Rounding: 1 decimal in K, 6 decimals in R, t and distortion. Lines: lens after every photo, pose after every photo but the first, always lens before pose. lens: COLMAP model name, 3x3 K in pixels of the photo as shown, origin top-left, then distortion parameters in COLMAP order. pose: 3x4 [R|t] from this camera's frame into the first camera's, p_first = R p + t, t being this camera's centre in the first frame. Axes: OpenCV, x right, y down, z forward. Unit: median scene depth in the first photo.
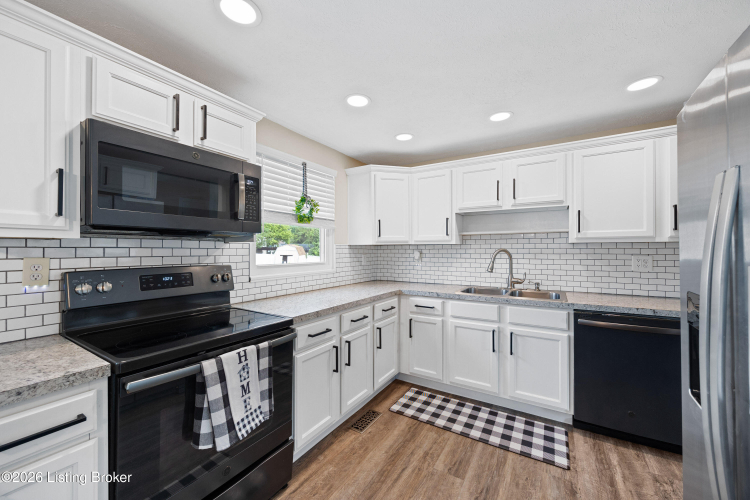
lens RADIAL K [[288.0, 0, 368.7], [0, 288.0, 247.6], [0, 0, 1]] dist [-0.008687, 0.000961]
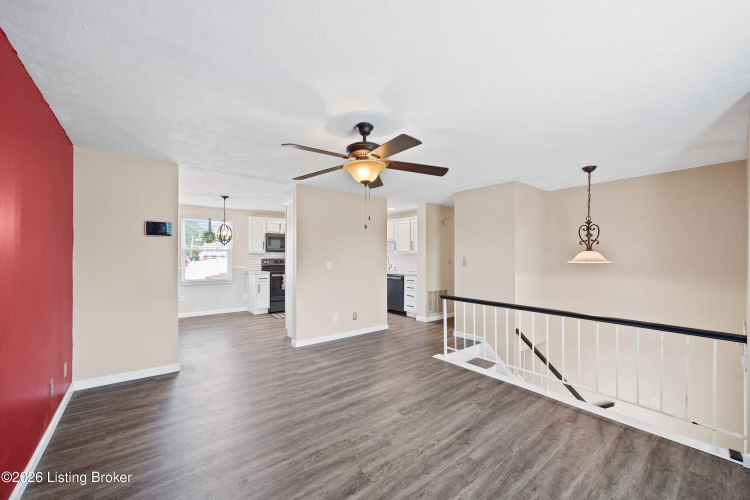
lens RADIAL K [[288.0, 0, 377.8], [0, 288.0, 254.5], [0, 0, 1]] dist [-0.008687, 0.000961]
pose [[0.945164, 0.005695, -0.326547, 1.586138], [-0.004500, 0.999980, 0.004414, -0.017323], [0.326566, -0.002703, 0.945171, -1.957879]]
